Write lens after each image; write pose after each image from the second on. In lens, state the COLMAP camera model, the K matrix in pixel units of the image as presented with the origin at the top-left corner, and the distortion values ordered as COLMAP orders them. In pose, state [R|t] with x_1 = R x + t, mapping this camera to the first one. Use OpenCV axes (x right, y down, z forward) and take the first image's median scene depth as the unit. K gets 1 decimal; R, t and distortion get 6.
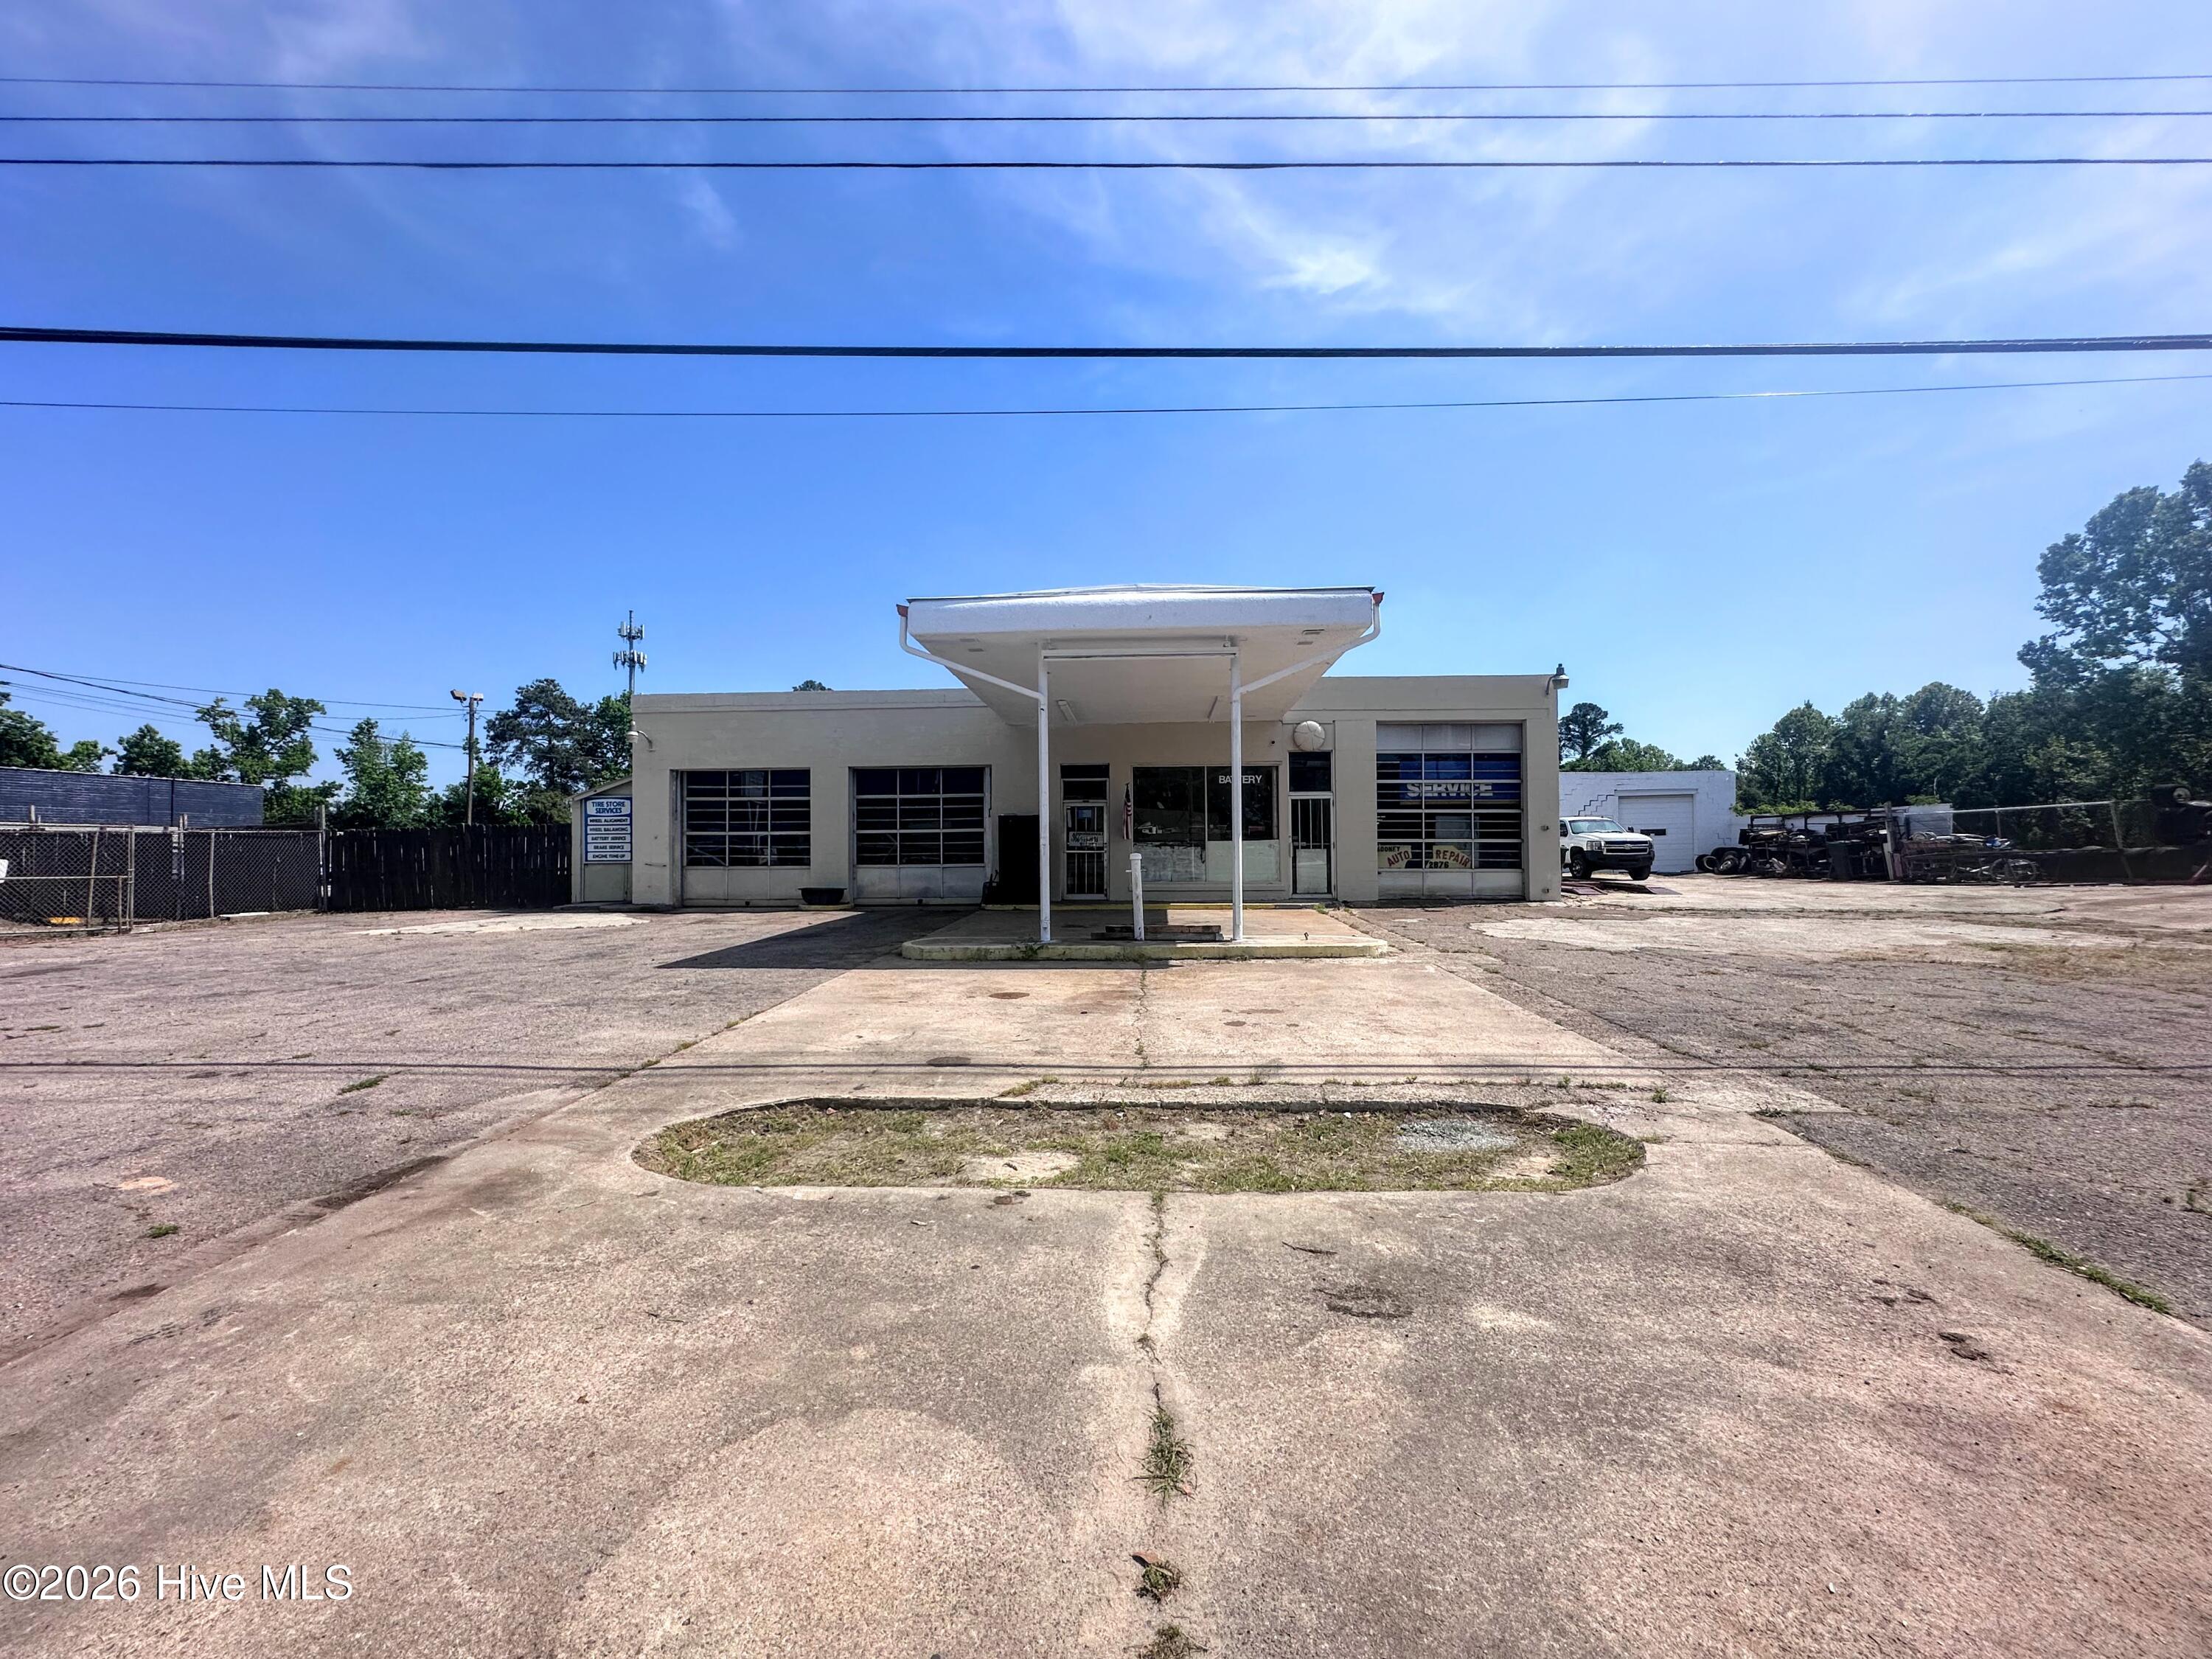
lens RADIAL K [[881.8, 0, 1104.3], [0, 881.8, 812.4], [0, 0, 1]] dist [-0.005721, 0.001415]
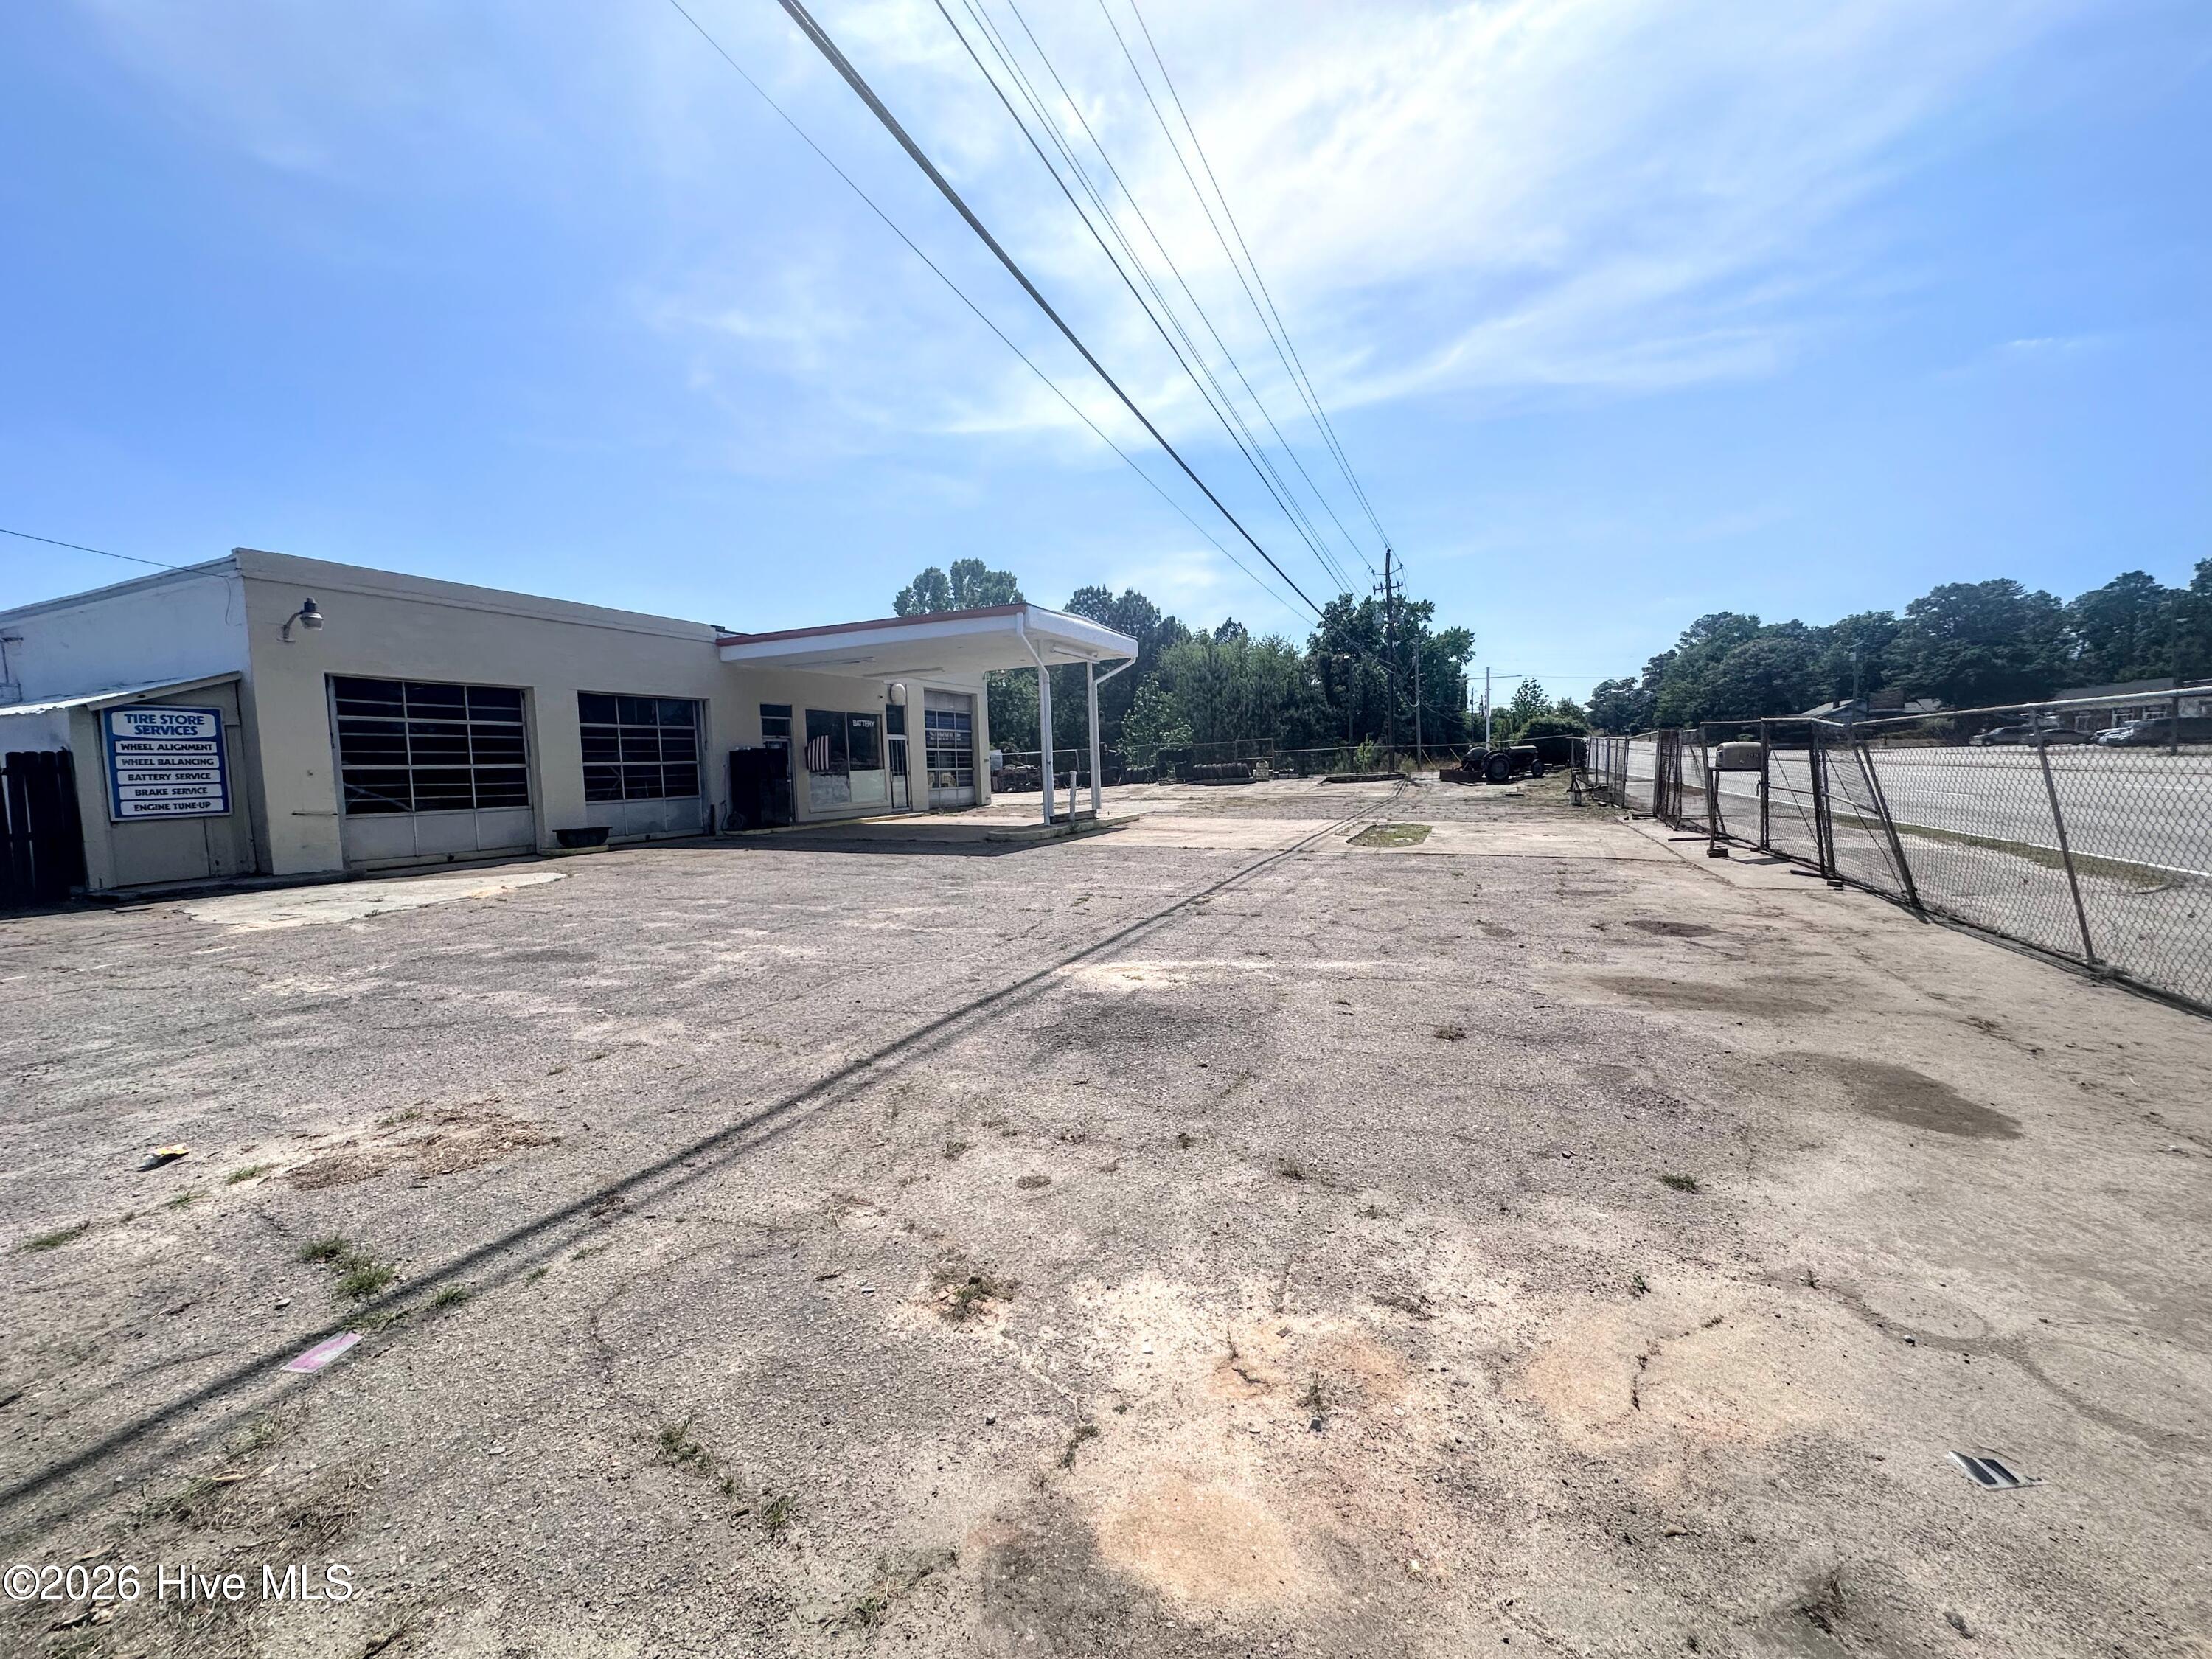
lens RADIAL K [[881.8, 0, 1105.3], [0, 881.8, 834.3], [0, 0, 1]] dist [-0.005721, 0.001415]
pose [[0.348156, -0.075641, 0.934380, -0.918035], [-0.005866, 0.996544, 0.082860, 0.015443], [-0.937418, -0.034329, 0.346509, 0.192392]]
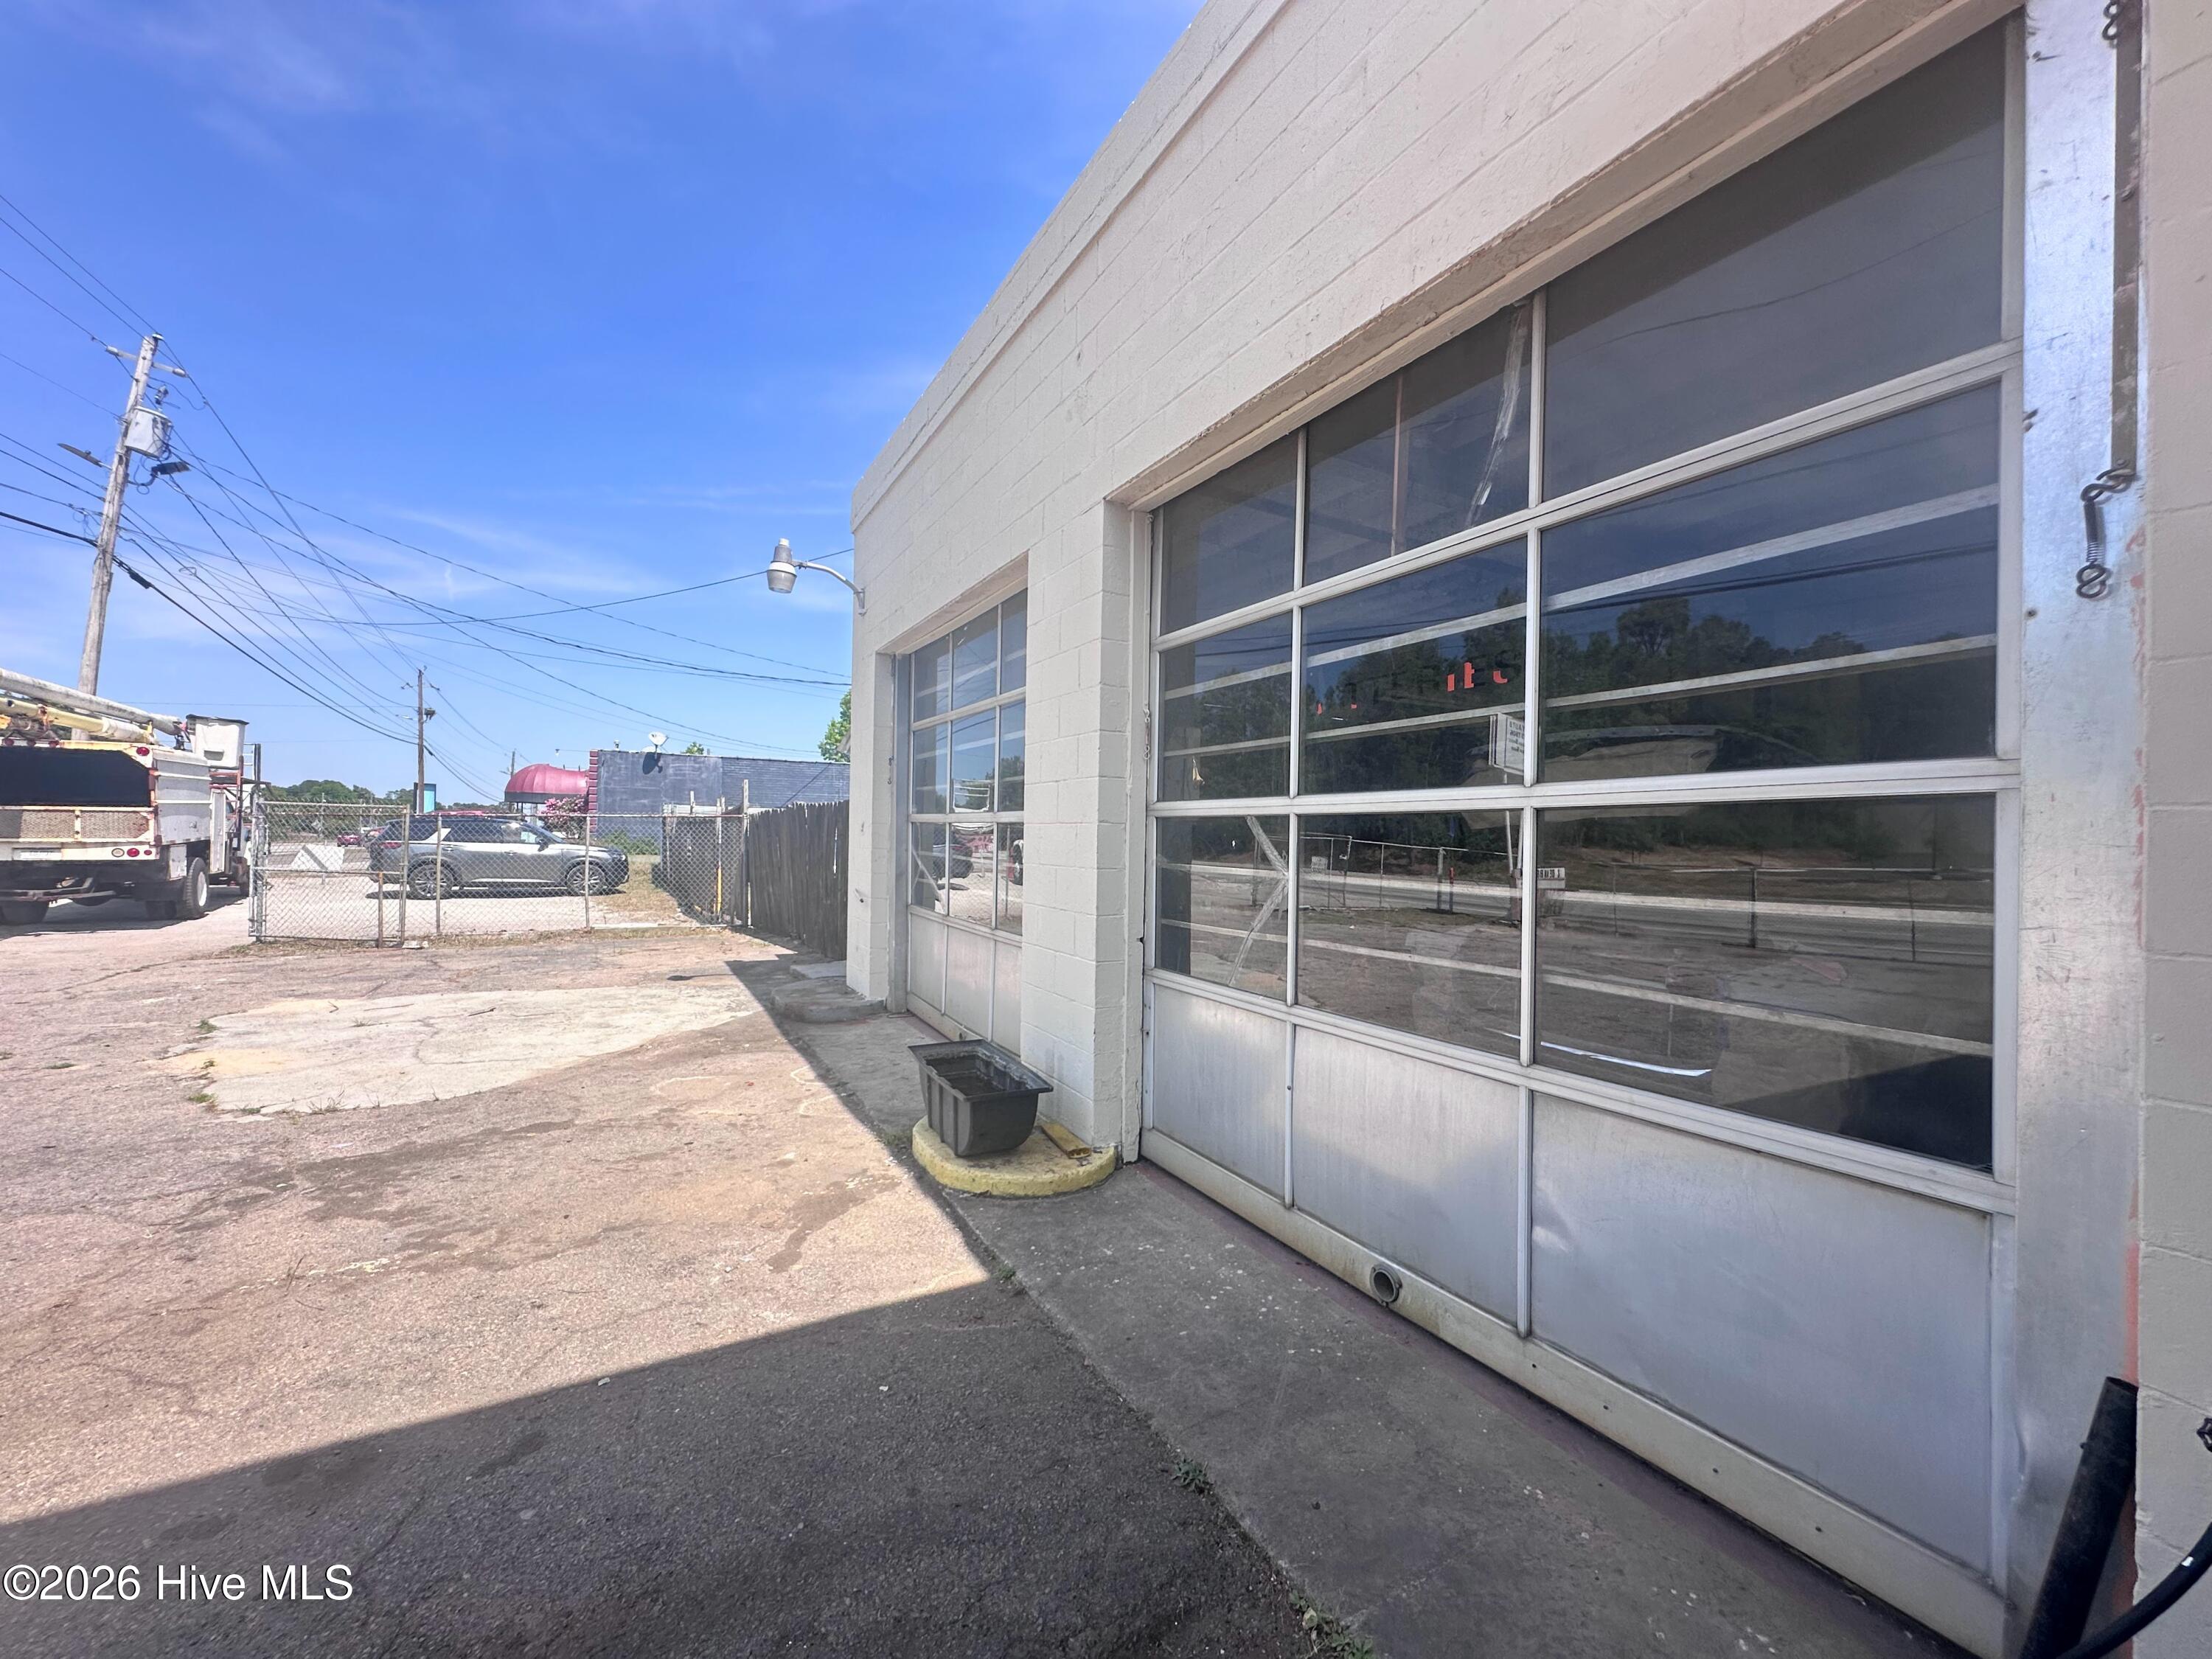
lens RADIAL K [[881.8, 0, 1105.8], [0, 881.8, 831.6], [0, 0, 1]] dist [-0.005721, 0.001415]
pose [[0.534378, 0.012000, -0.845160, -0.108934], [0.012671, 0.999673, 0.022206, 0.022149], [0.845150, -0.022576, 0.534052, 0.866531]]
